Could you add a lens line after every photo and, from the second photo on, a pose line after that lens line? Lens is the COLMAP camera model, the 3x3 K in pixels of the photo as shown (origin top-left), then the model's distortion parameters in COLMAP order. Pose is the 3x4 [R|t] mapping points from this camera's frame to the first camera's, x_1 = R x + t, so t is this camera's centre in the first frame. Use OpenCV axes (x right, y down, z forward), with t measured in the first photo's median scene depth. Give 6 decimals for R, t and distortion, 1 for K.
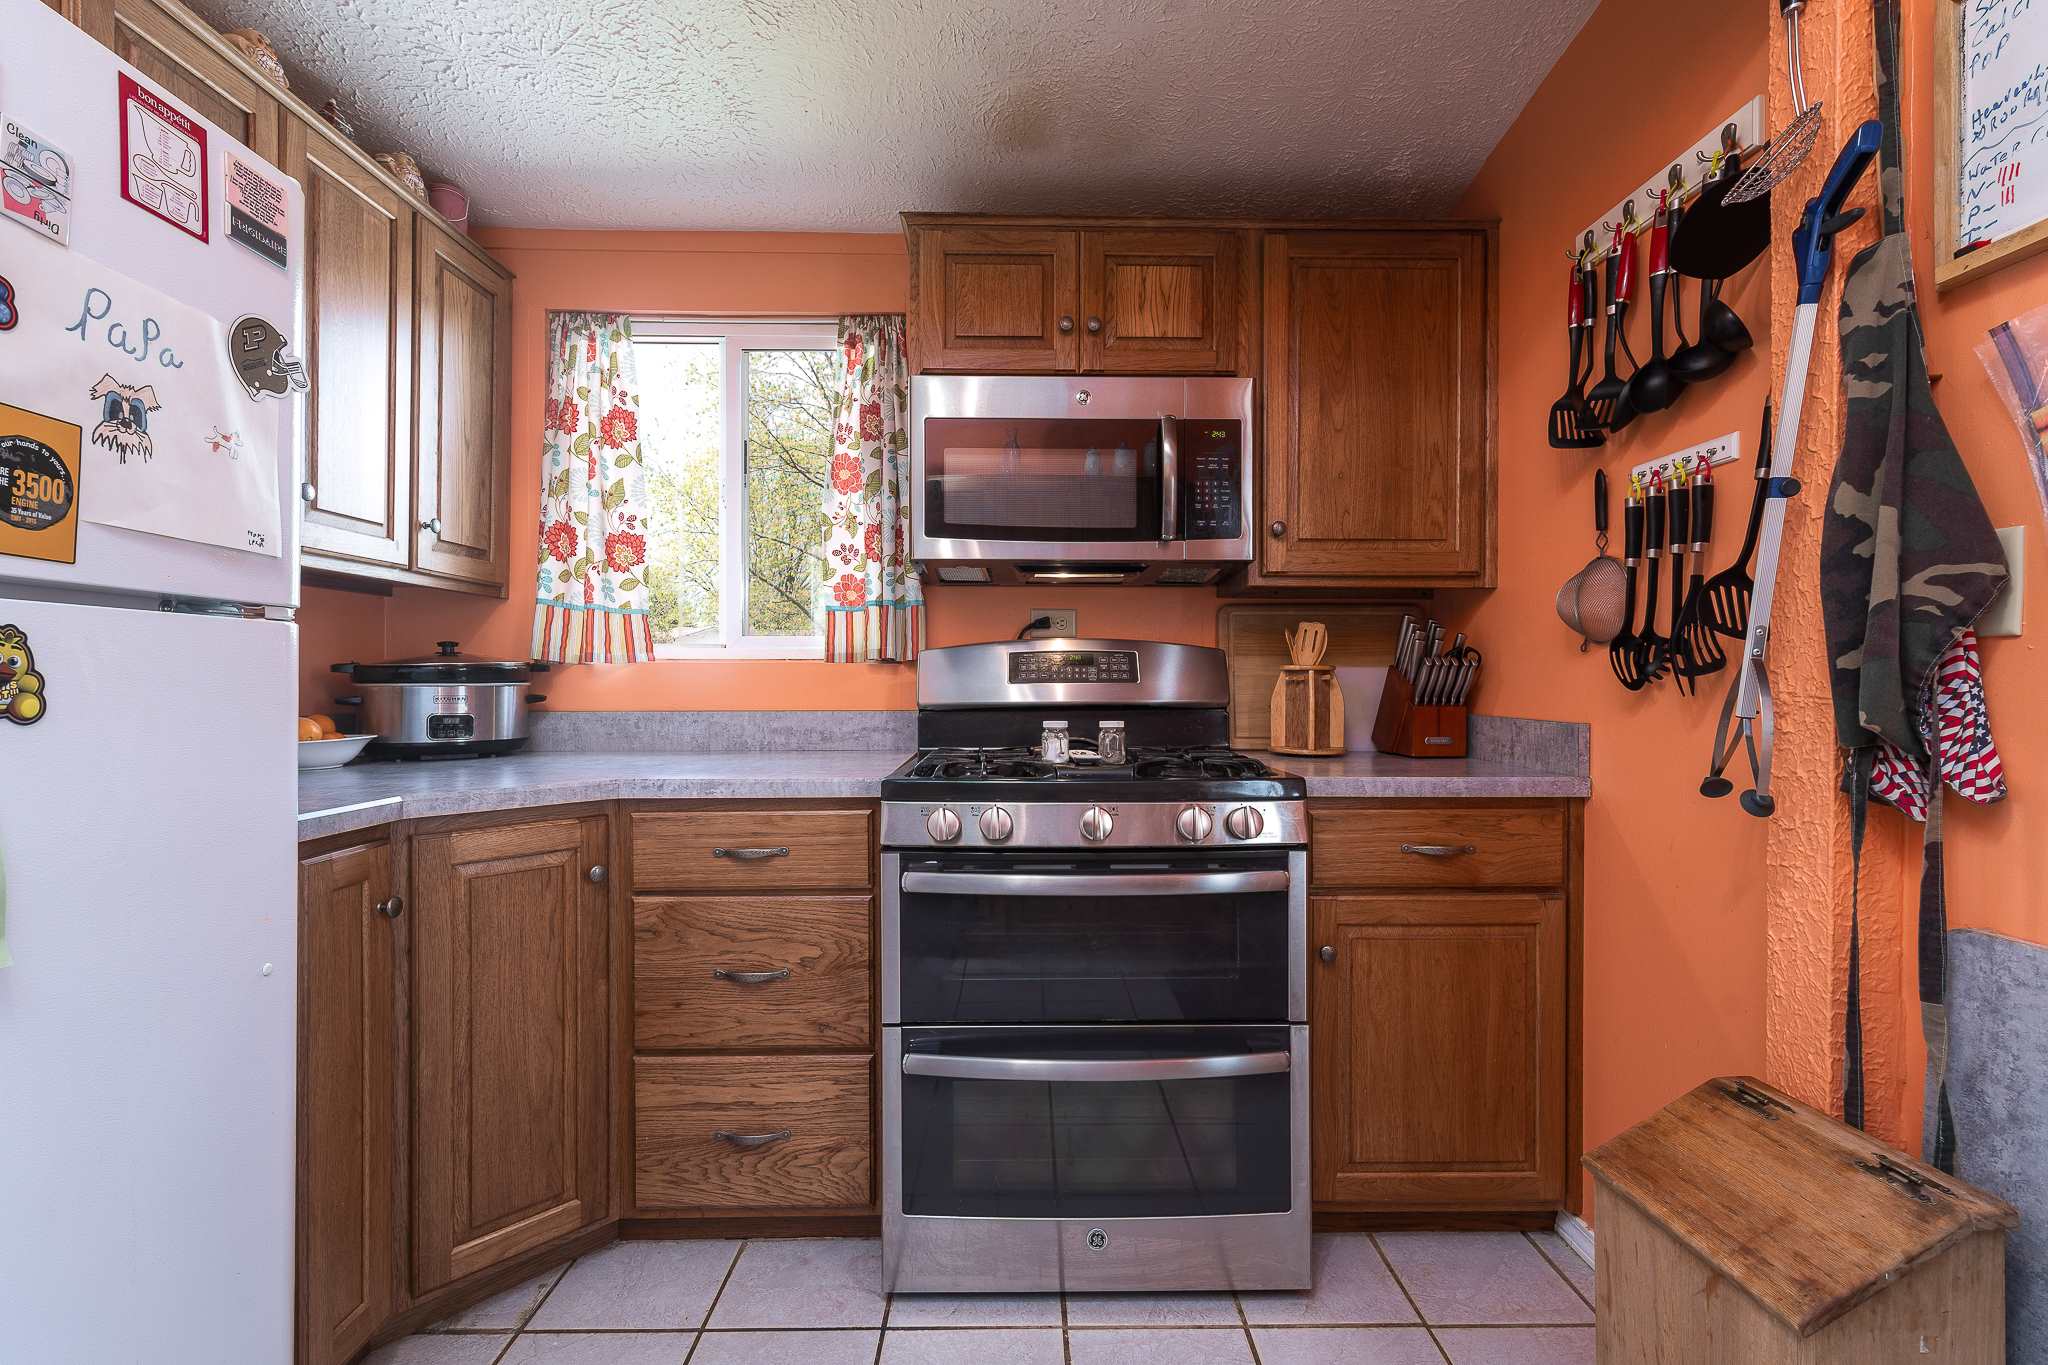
lens RADIAL K [[891.7, 0, 1016.5], [0, 891.7, 681.8], [0, 0, 1]] dist [0.003577, 0.000060]
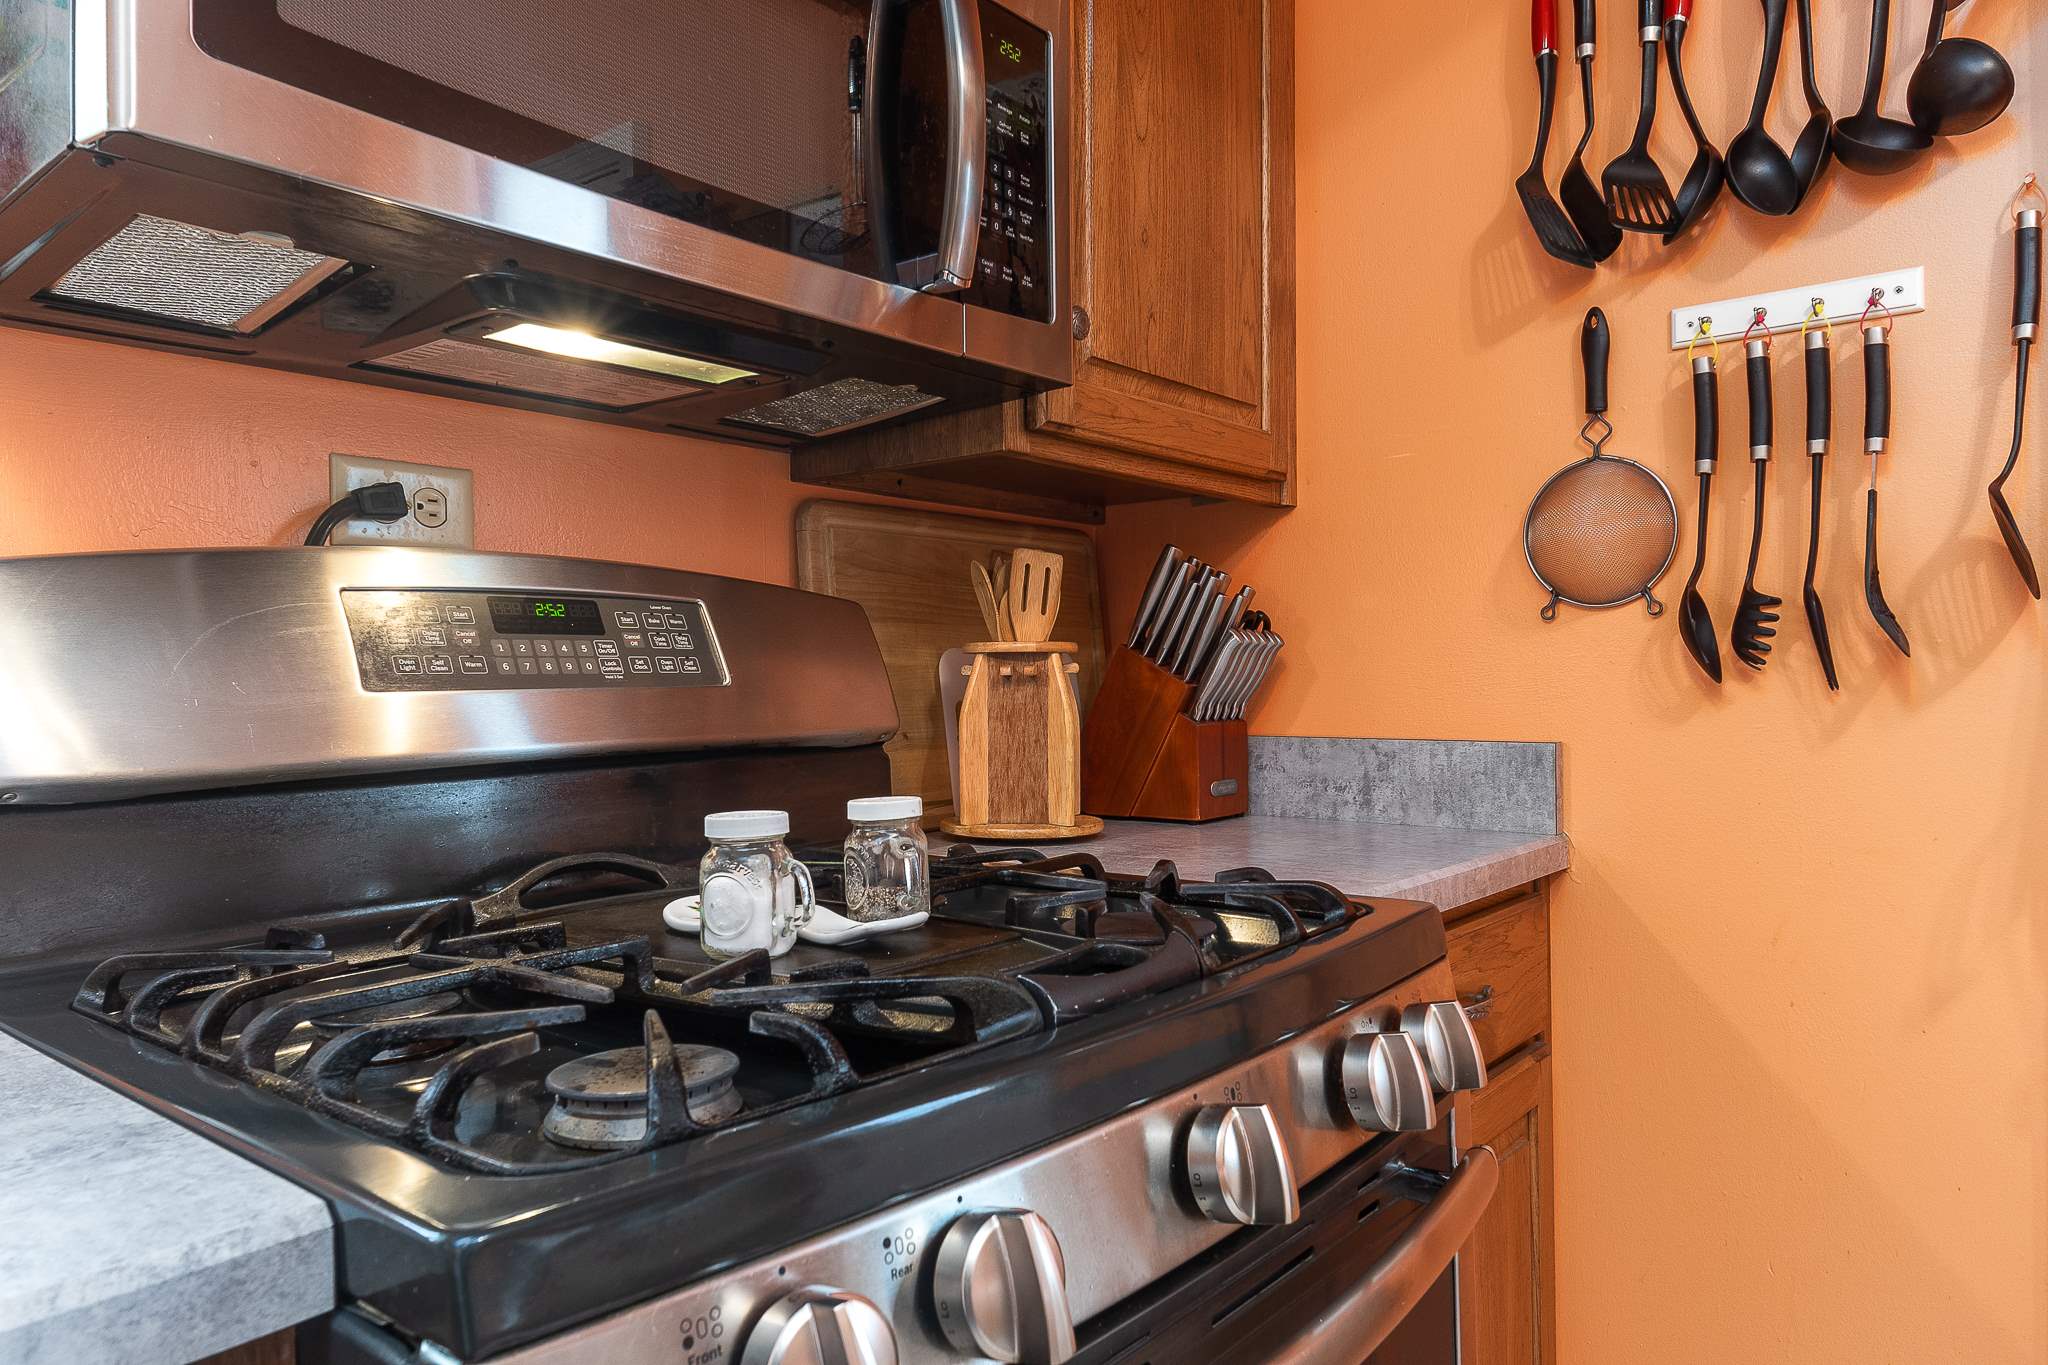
lens RADIAL K [[1365.2, 0, 1053.9], [0, 1365.2, 676.4], [0, 0, 1]] dist [0.027491, -0.004927]
pose [[0.636838, -0.007737, 0.770959, -0.263761], [0.014603, 0.999891, -0.002028, 0.000836], [-0.770859, 0.012550, 0.636882, 0.684019]]
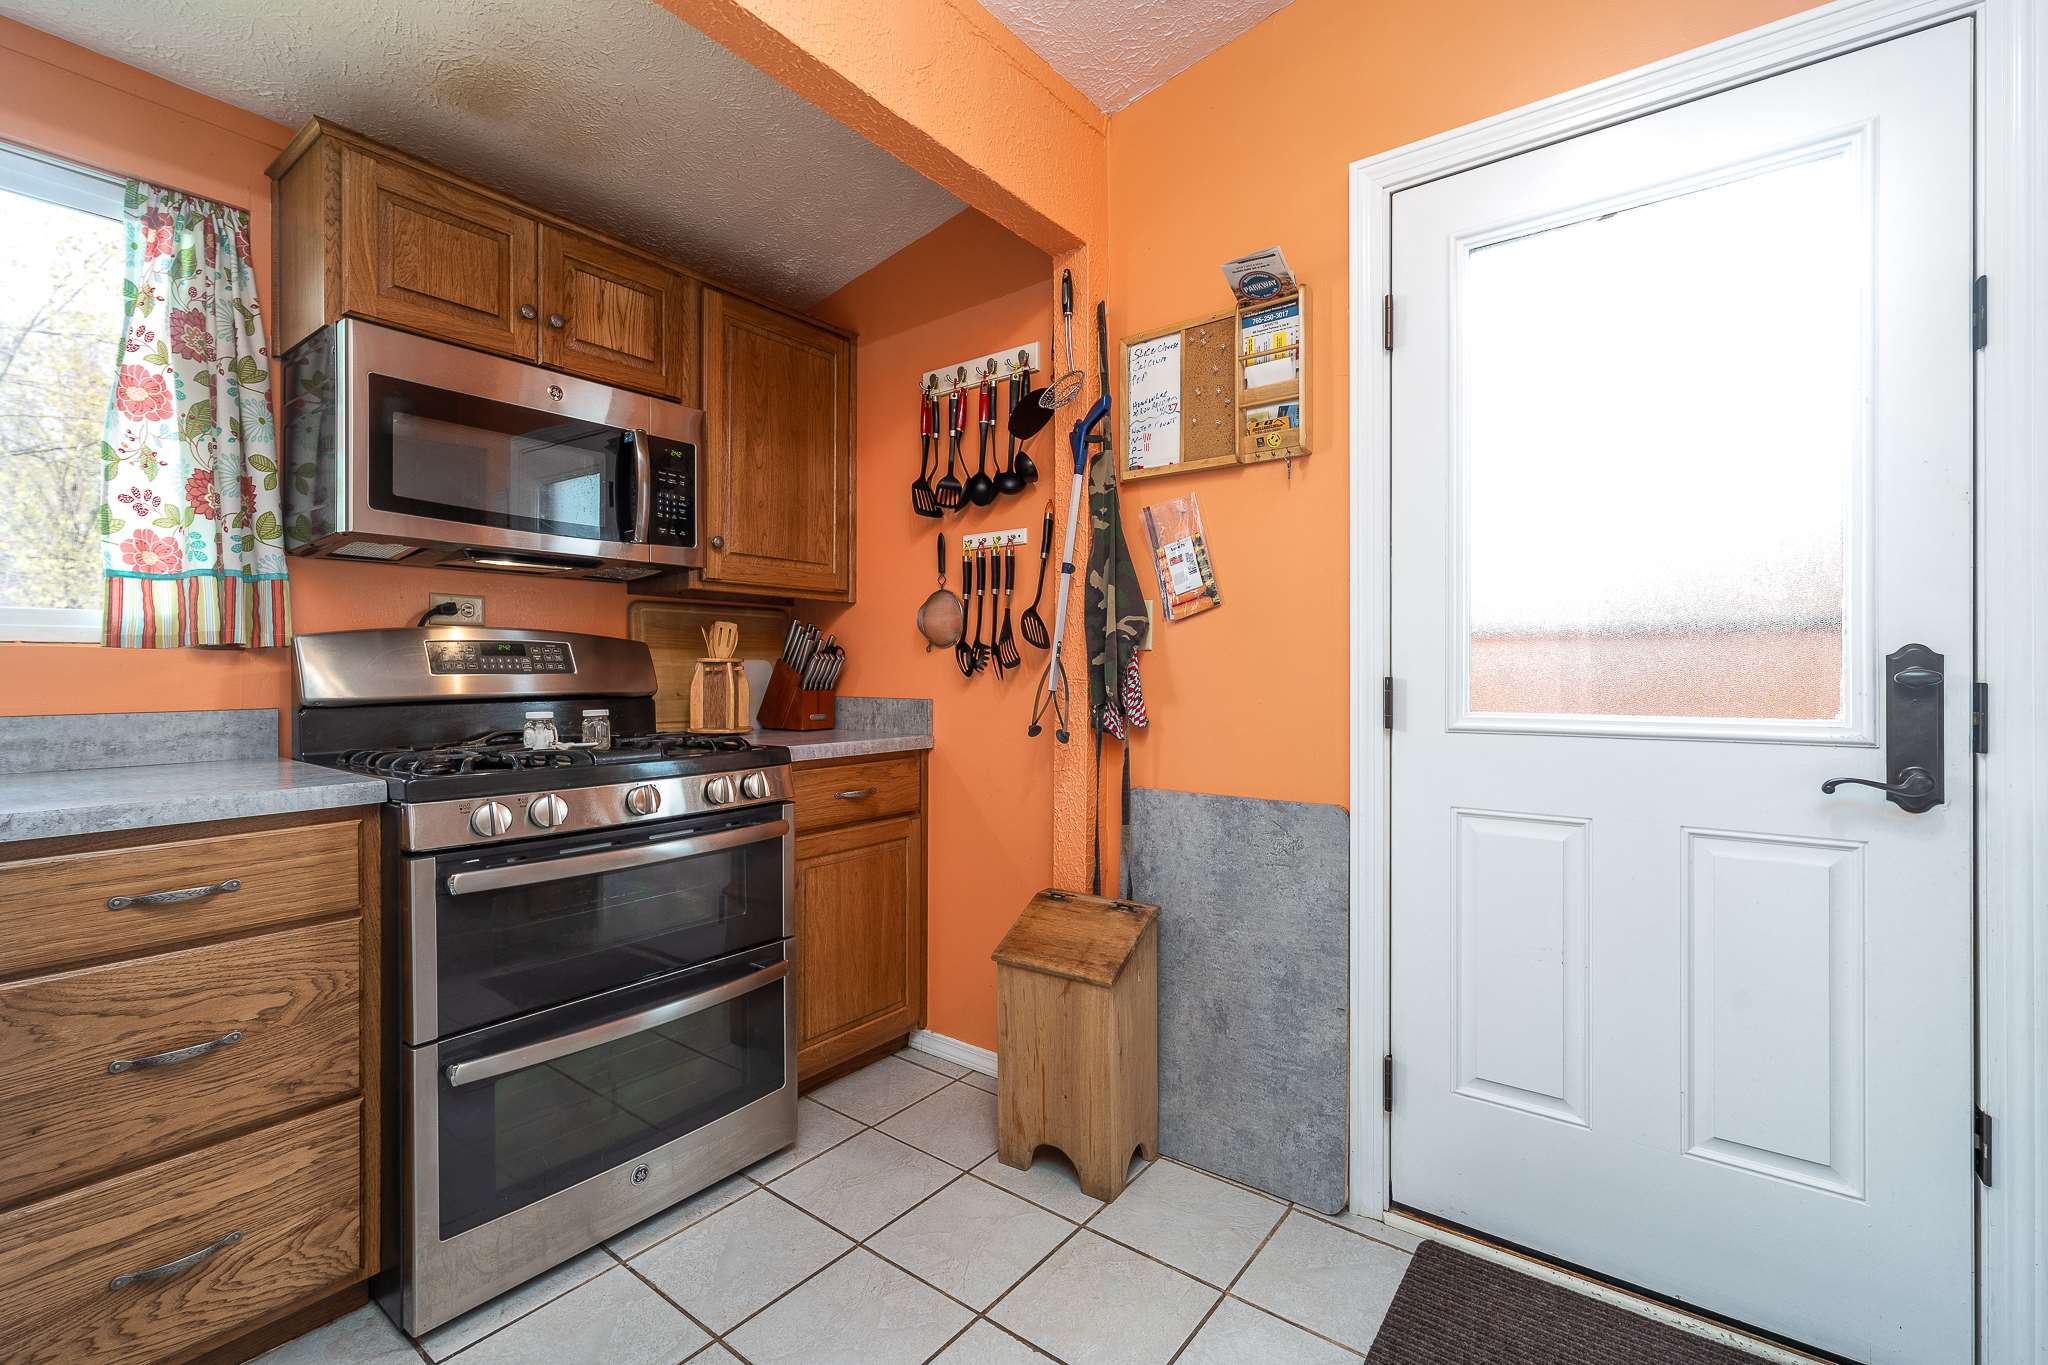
lens RADIAL K [[891.7, 0, 1038.5], [0, 891.7, 674.6], [0, 0, 1]] dist [0.003577, 0.000060]
pose [[0.610278, -0.005012, 0.792172, -0.445345], [0.002198, 0.999987, 0.004633, -0.001529], [-0.792185, -0.001086, 0.610281, -0.064186]]
